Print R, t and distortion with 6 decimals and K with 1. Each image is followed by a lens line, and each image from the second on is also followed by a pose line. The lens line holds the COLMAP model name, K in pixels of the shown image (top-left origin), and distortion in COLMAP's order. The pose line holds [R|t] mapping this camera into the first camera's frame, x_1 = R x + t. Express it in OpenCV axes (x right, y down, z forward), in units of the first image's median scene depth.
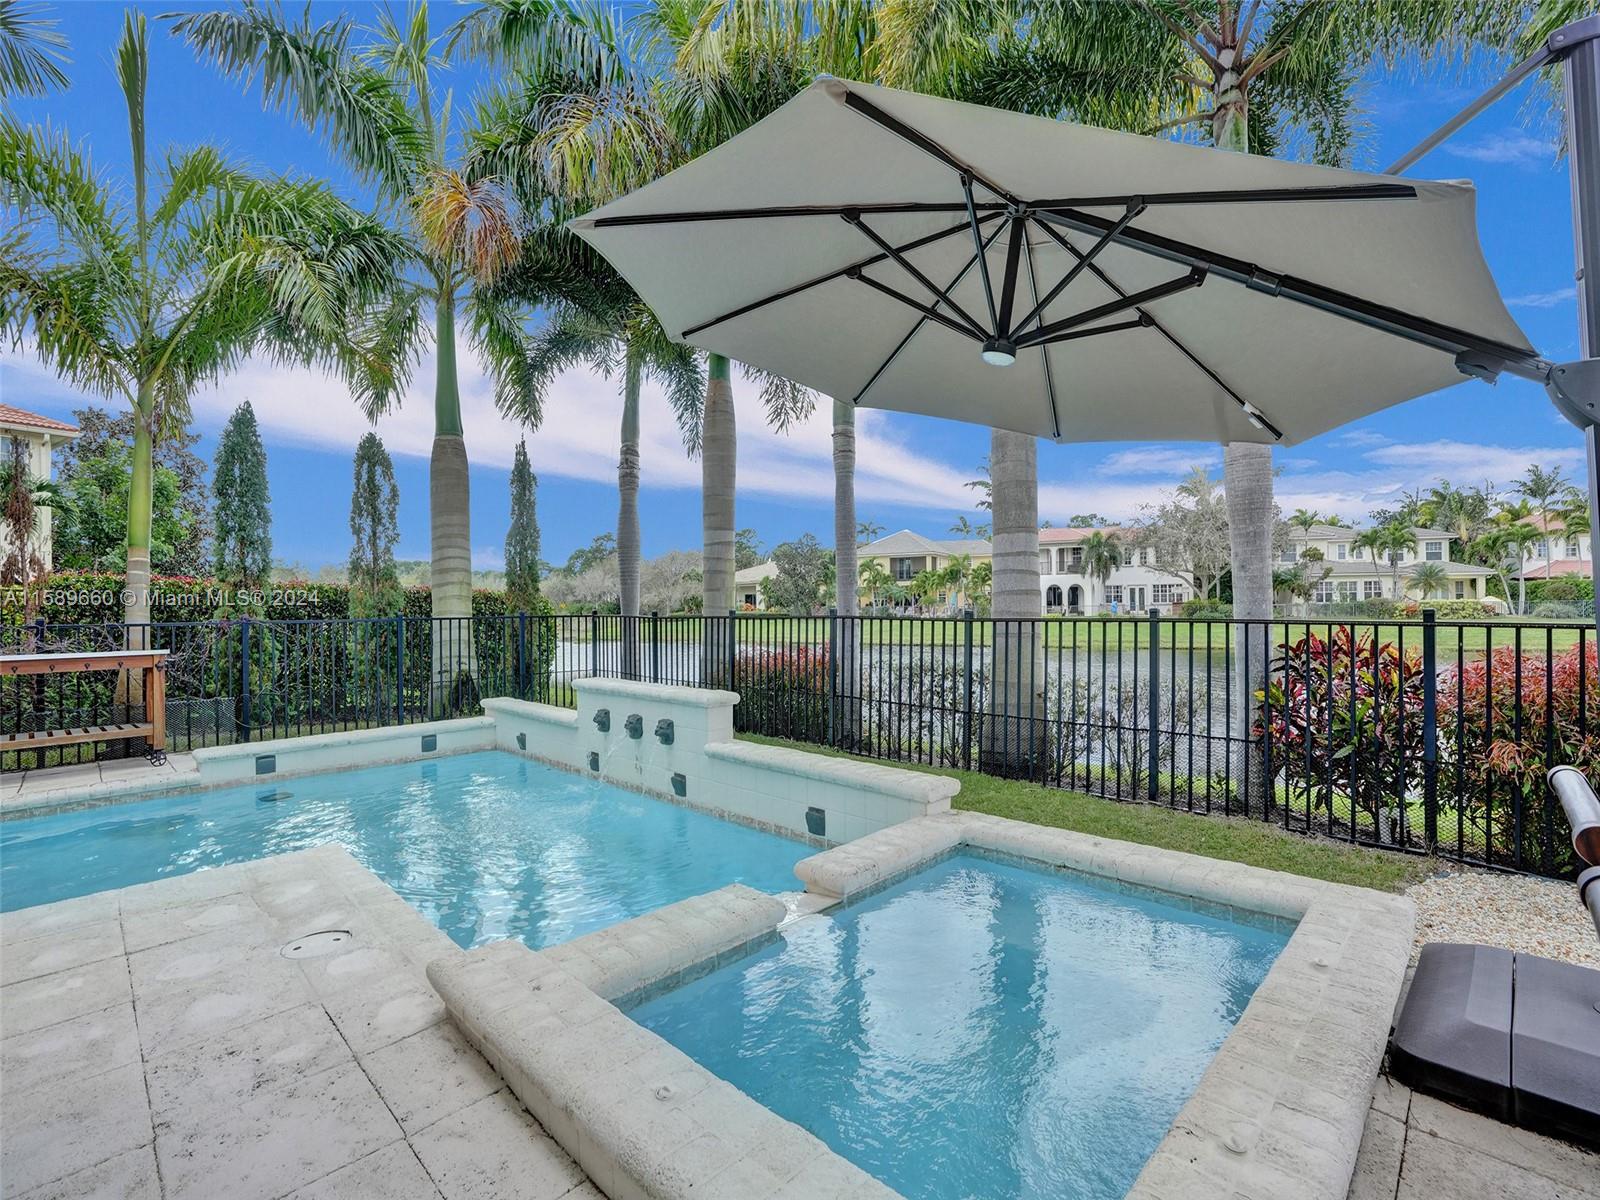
lens RADIAL K [[742.1, 0, 806.9], [0, 742.1, 603.6], [0, 0, 1]] dist [-0.061598, 0.019539]
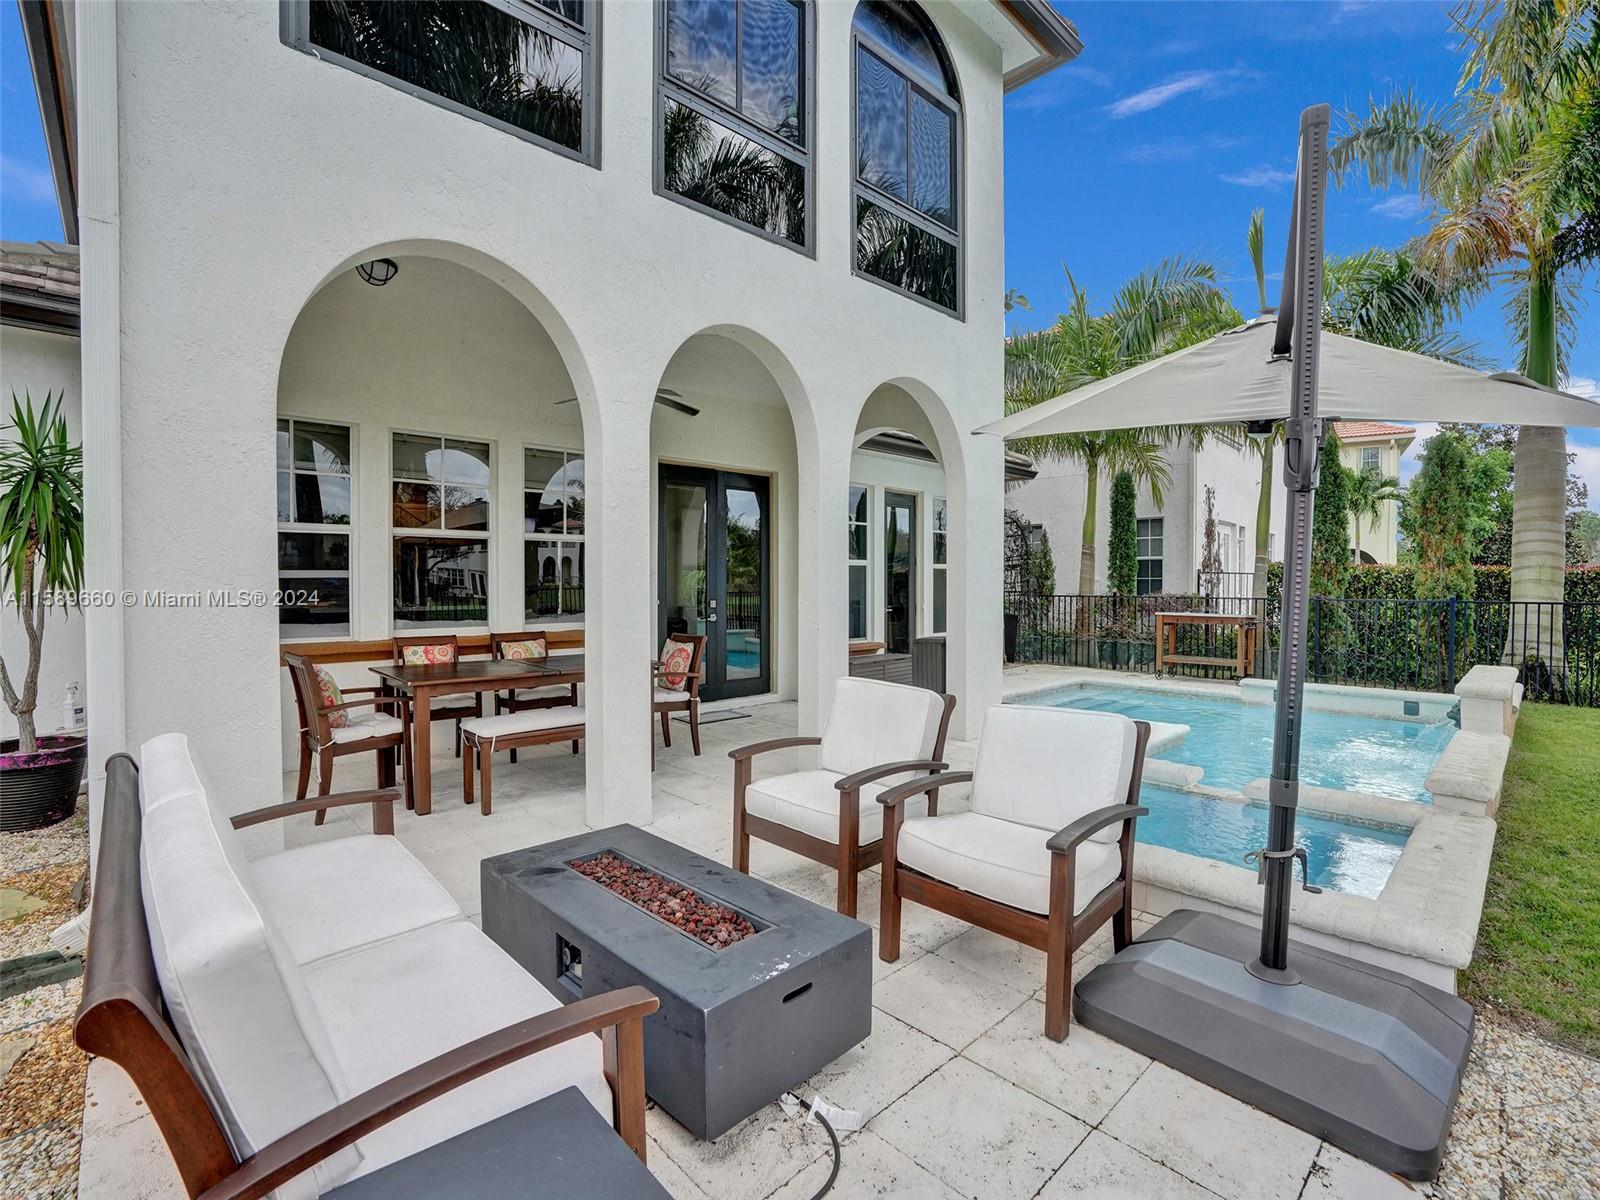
lens RADIAL K [[742.1, 0, 806.9], [0, 742.1, 603.6], [0, 0, 1]] dist [-0.061598, 0.019539]
pose [[-0.044766, 0.042235, -0.998104, 0.238313], [0.004391, 0.999105, 0.042080, -0.010146], [0.998988, -0.002499, -0.044911, 0.031476]]
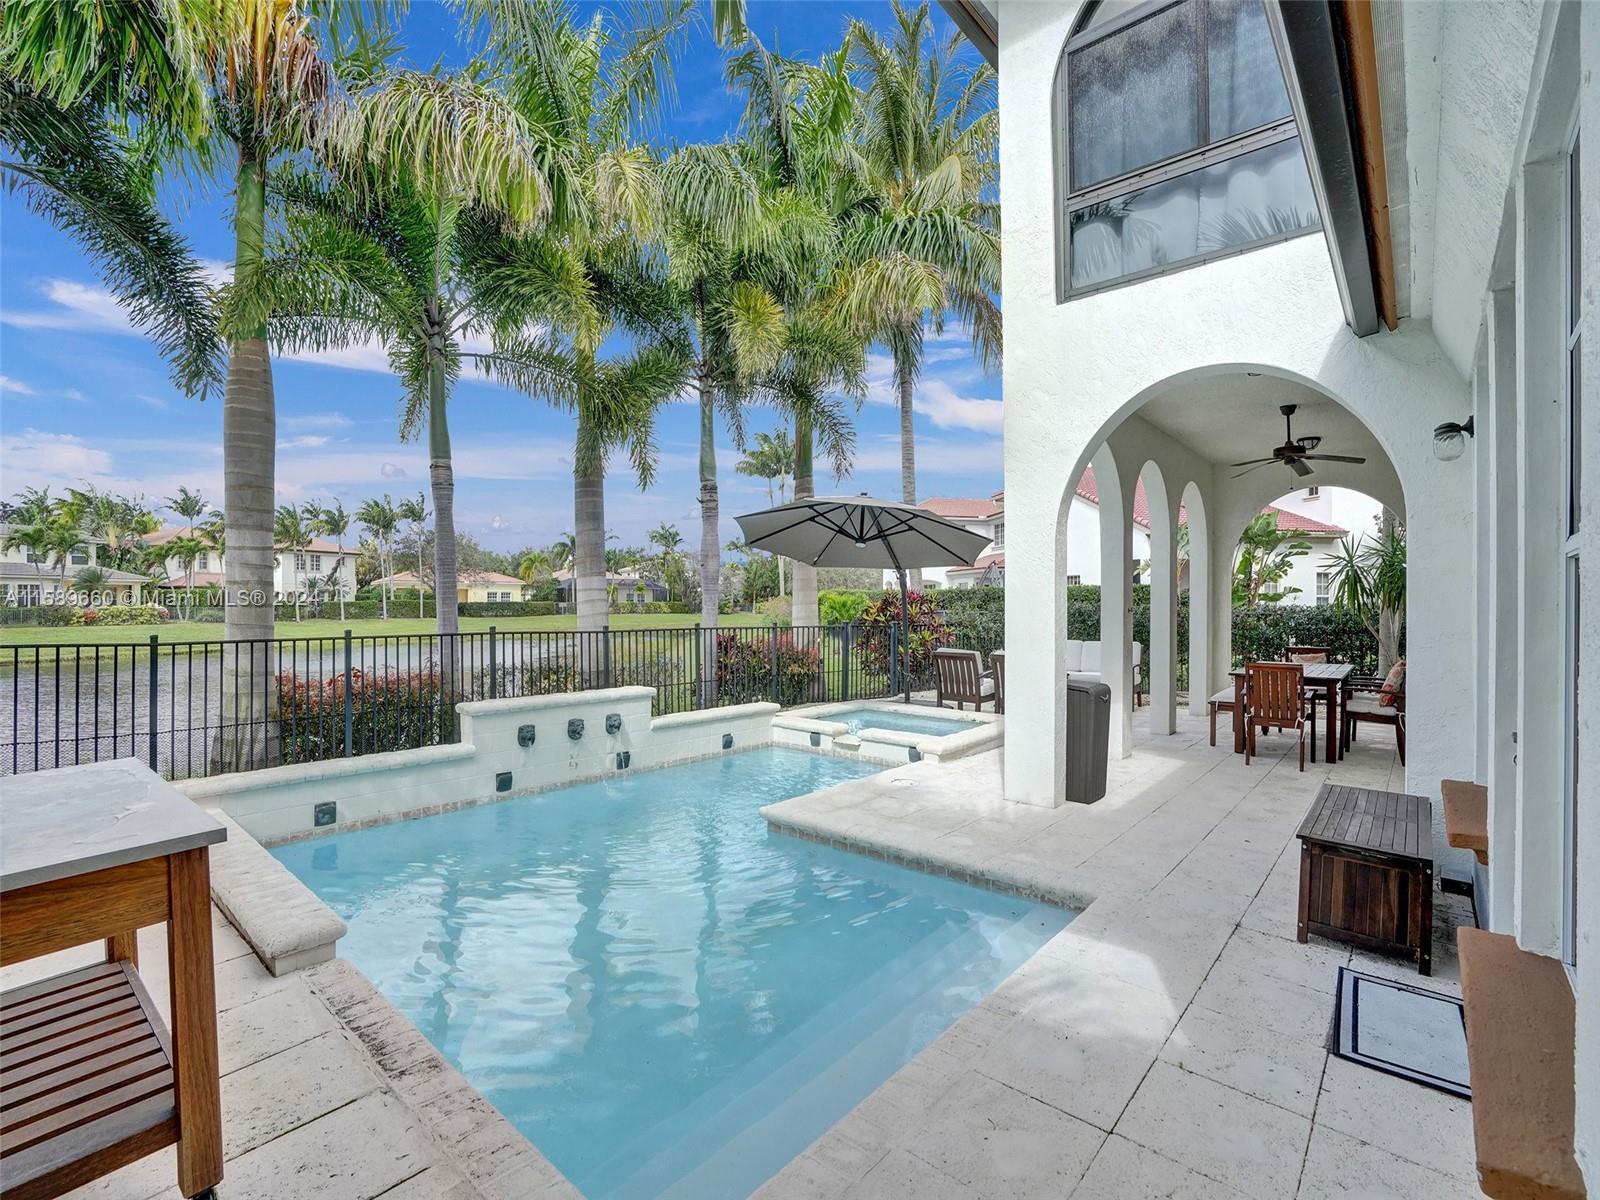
lens RADIAL K [[742.1, 0, 806.9], [0, 742.1, 603.6], [0, 0, 1]] dist [-0.061598, 0.019539]
pose [[-0.039995, 0.009462, 0.999155, -0.248554], [-0.003732, 0.999947, -0.009619, -0.004399], [-0.999193, -0.004113, -0.039958, 0.118235]]
